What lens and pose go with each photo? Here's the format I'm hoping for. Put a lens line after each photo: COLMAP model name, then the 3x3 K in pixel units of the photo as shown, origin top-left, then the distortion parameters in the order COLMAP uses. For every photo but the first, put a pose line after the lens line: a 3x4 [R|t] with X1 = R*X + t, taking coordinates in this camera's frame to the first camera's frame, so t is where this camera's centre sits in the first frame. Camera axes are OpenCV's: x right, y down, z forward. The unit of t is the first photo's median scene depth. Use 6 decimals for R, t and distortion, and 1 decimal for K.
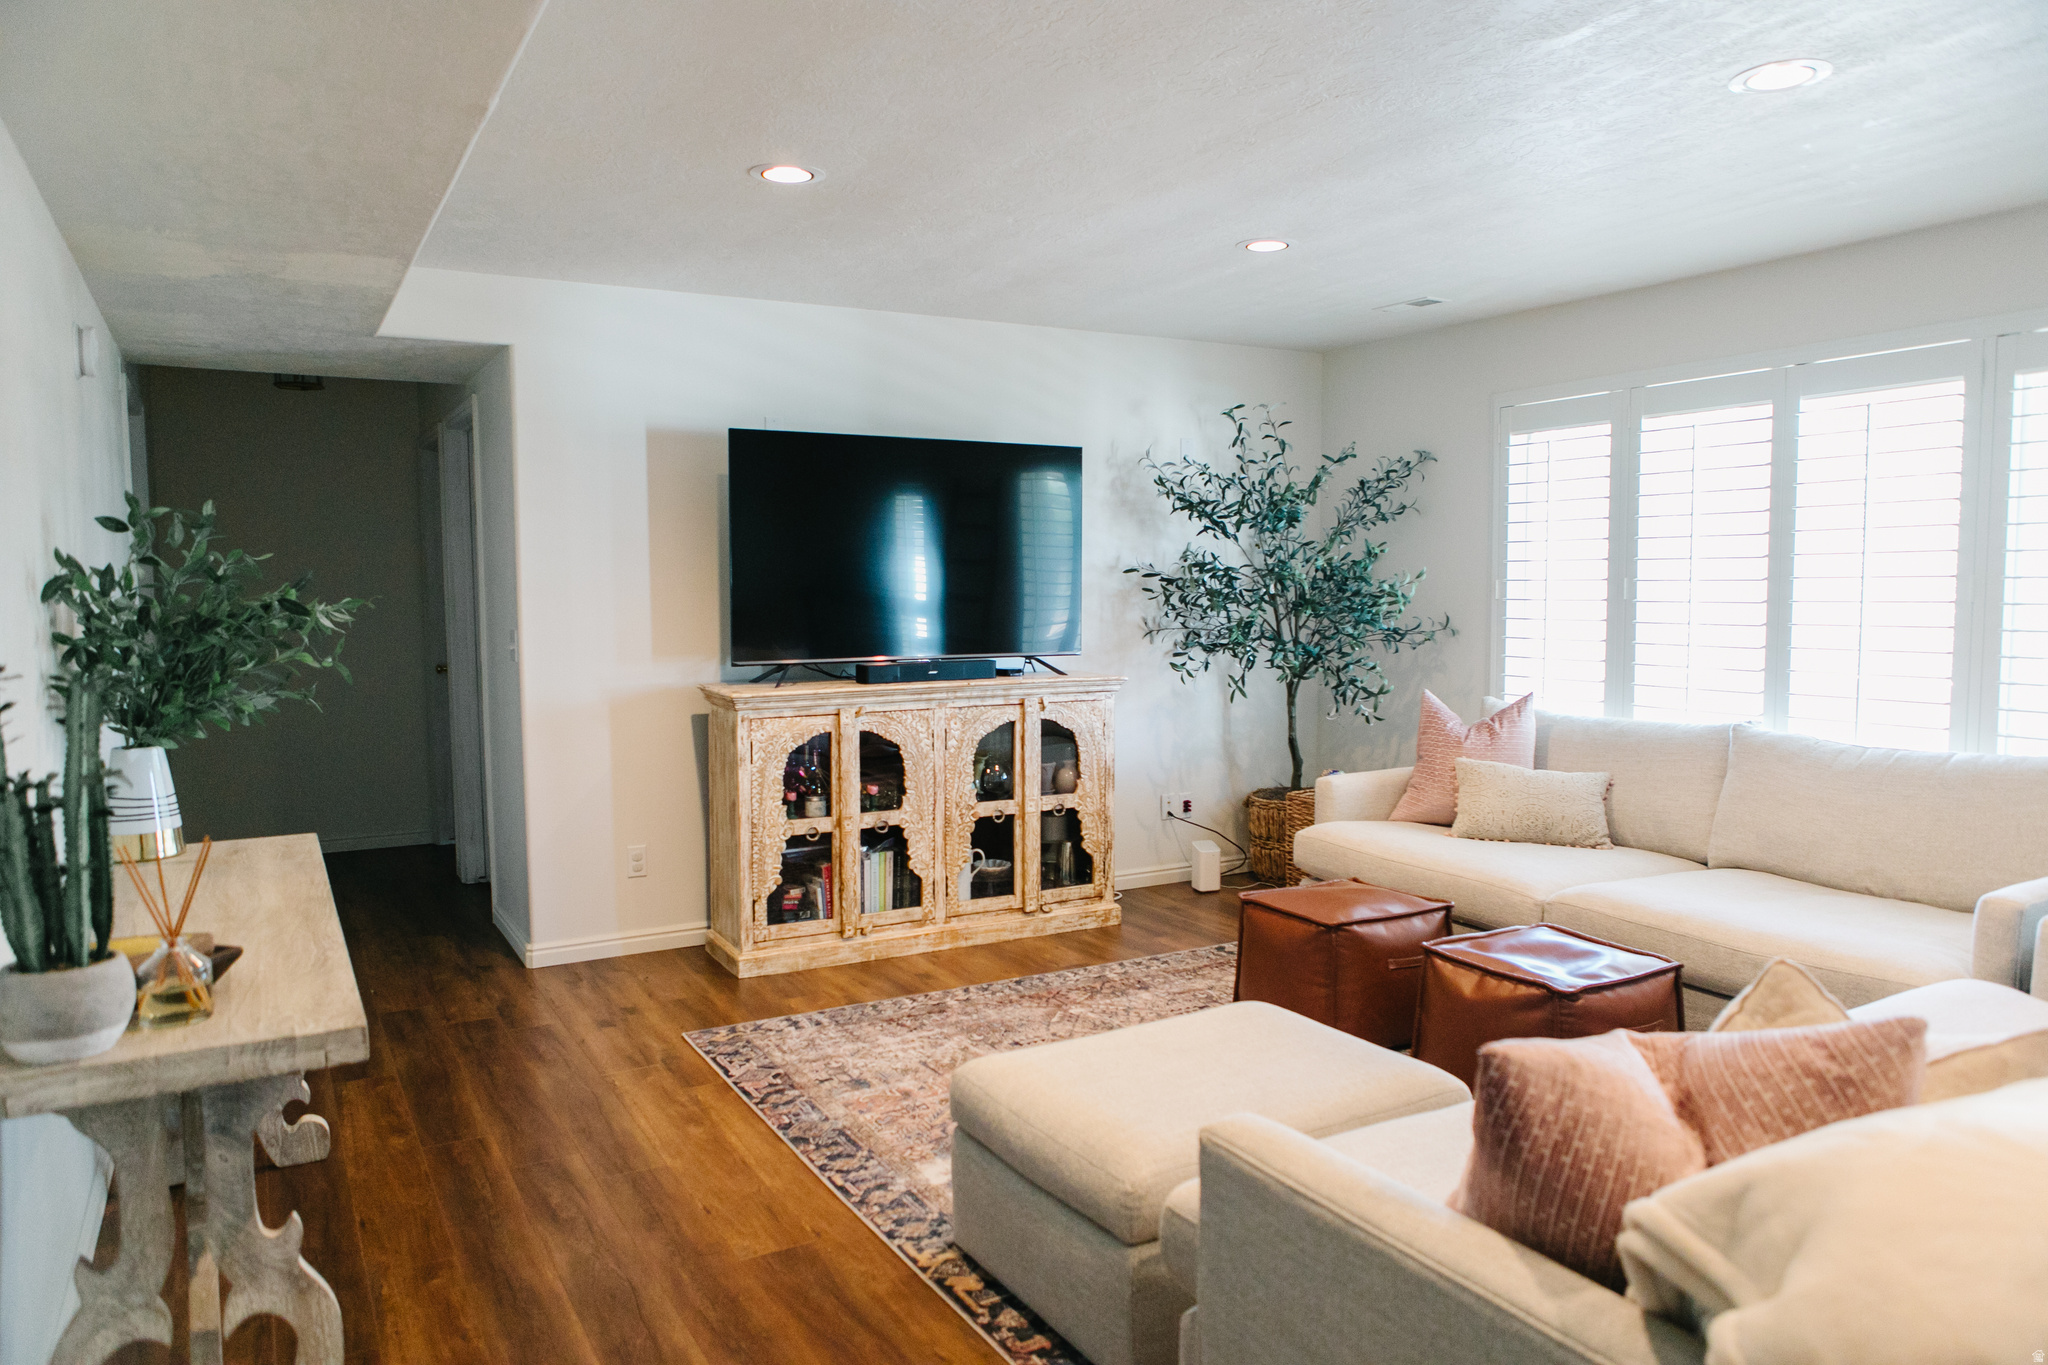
lens RADIAL K [[1385.2, 0, 1022.6], [0, 1385.2, 685.7], [0, 0, 1]] dist [-0.026132, 0.019864]
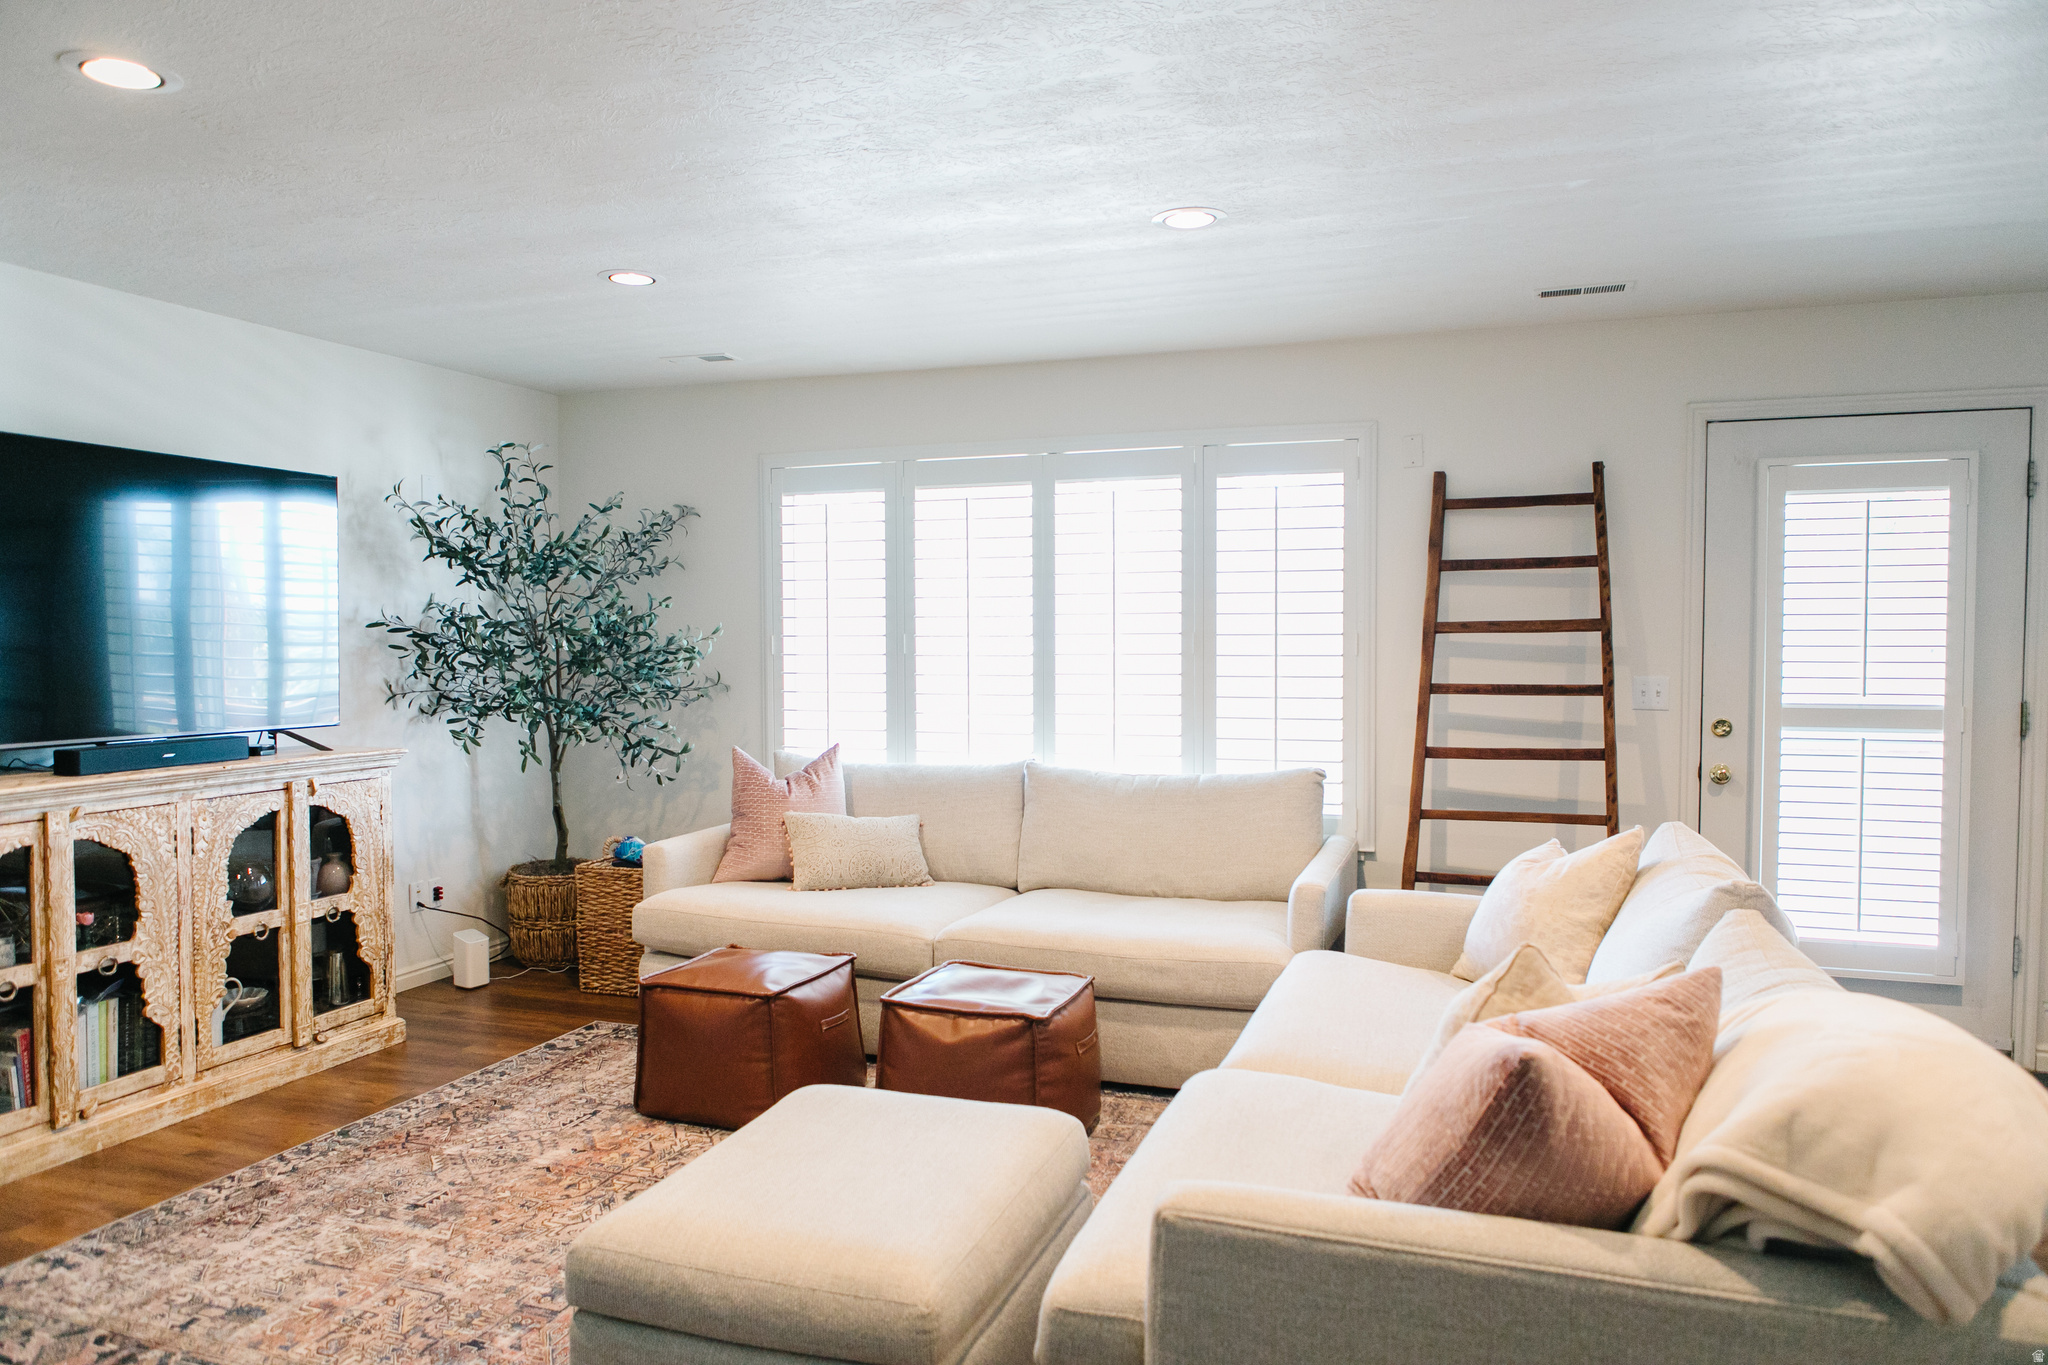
lens RADIAL K [[1385.2, 0, 1022.6], [0, 1385.2, 685.7], [0, 0, 1]] dist [-0.026132, 0.019864]
pose [[0.760352, -0.021656, 0.649150, -0.203468], [0.047066, 0.998654, -0.021814, -0.009598], [-0.647804, 0.047139, 0.760348, 0.114066]]
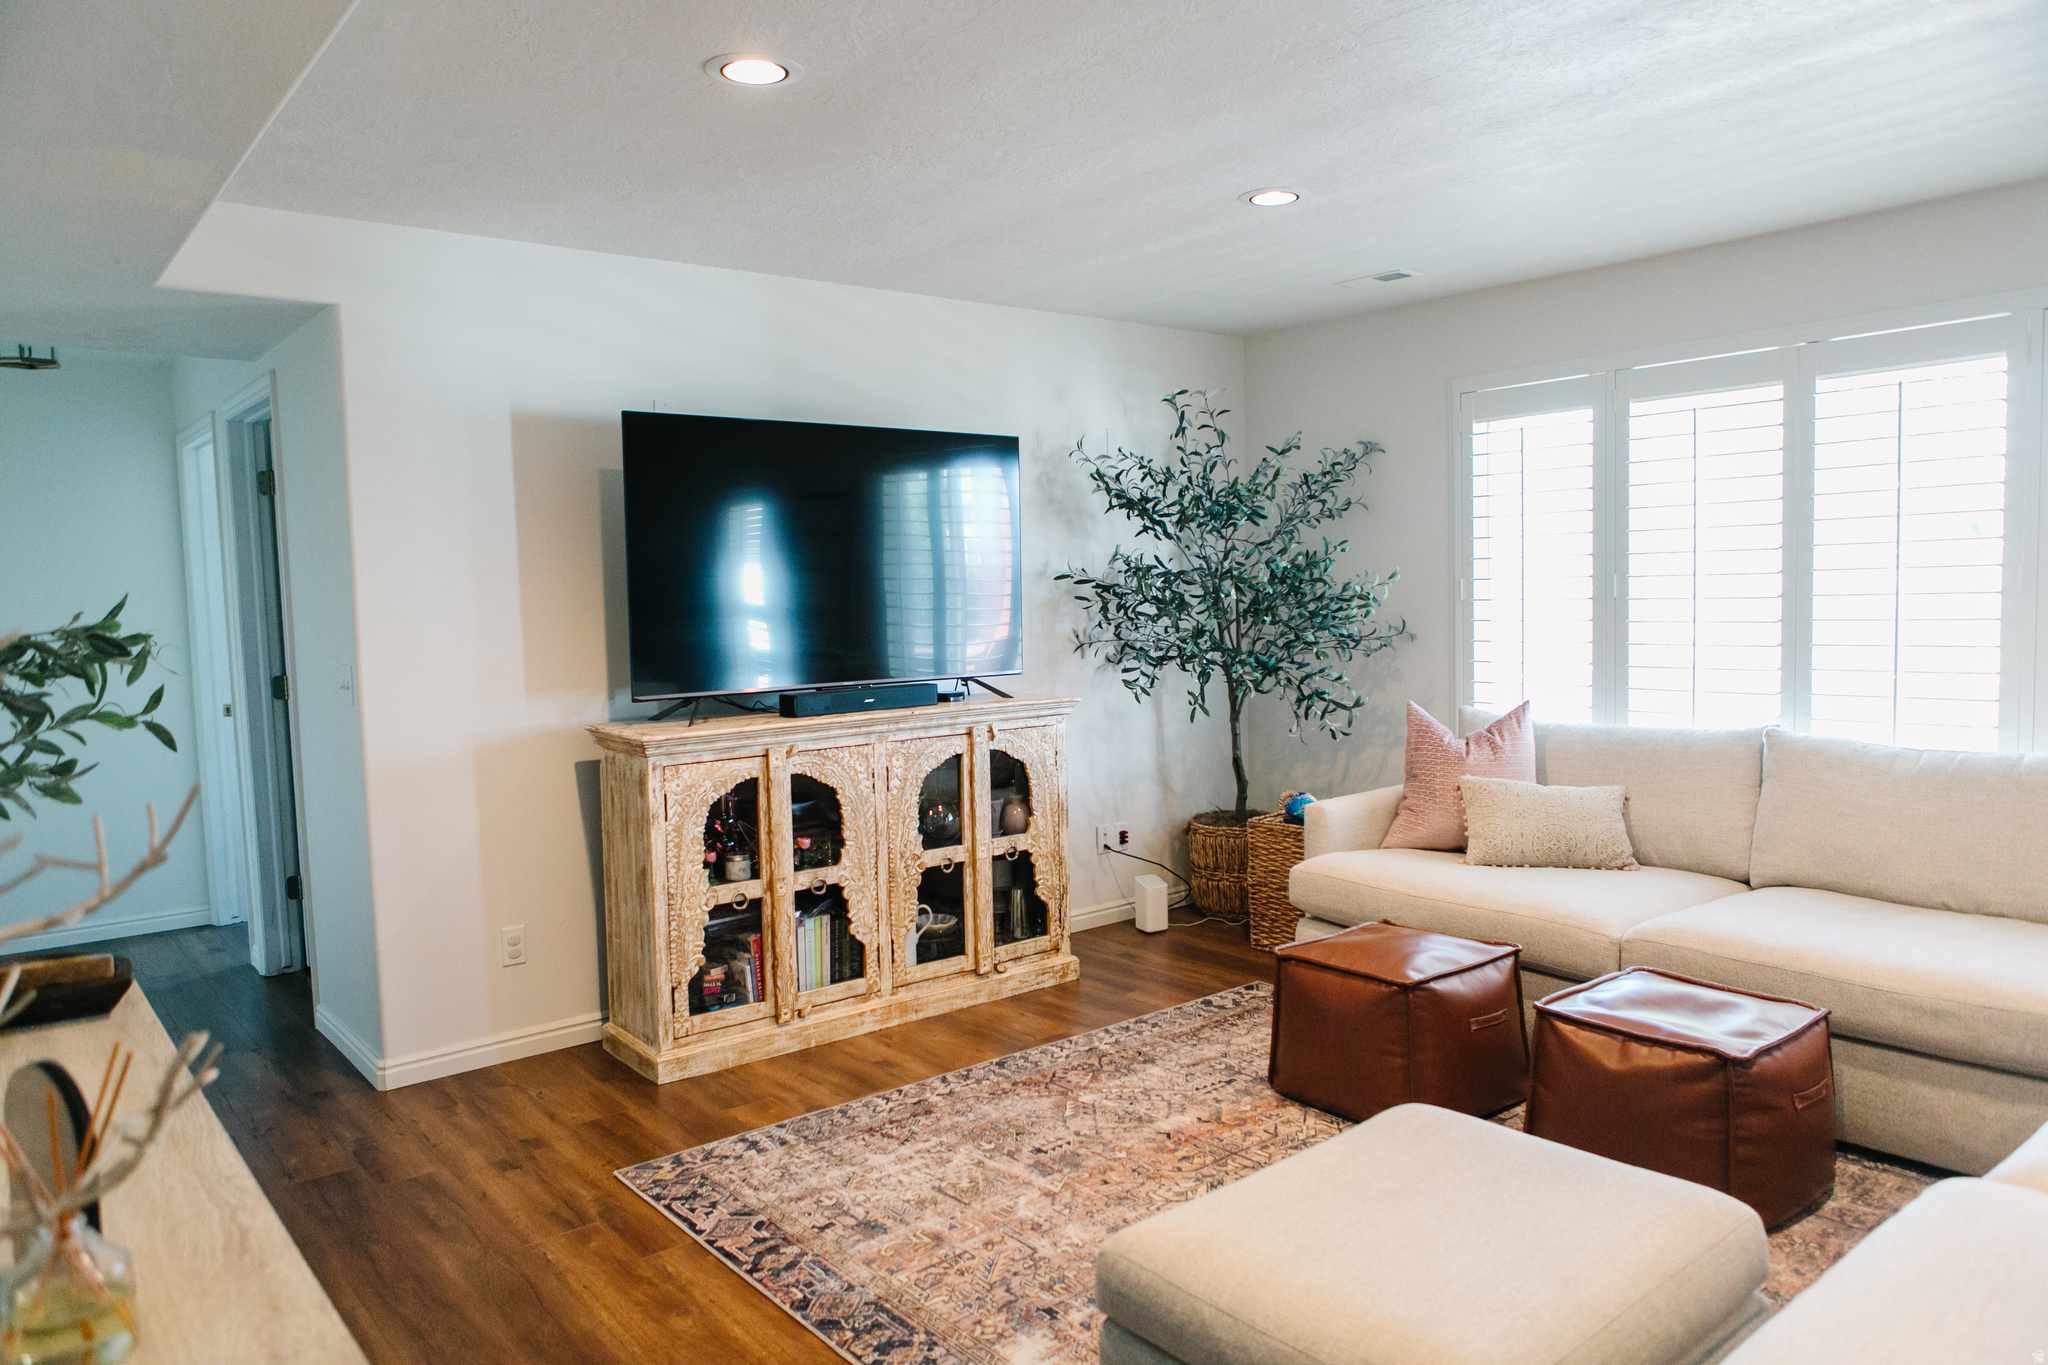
lens RADIAL K [[1385.2, 0, 1022.6], [0, 1385.2, 685.7], [0, 0, 1]] dist [-0.026132, 0.019864]
pose [[0.985733, -0.032014, 0.165242, -0.114408], [0.033182, 0.999440, -0.004310, -0.012284], [-0.165011, 0.009732, 0.986244, 0.151134]]
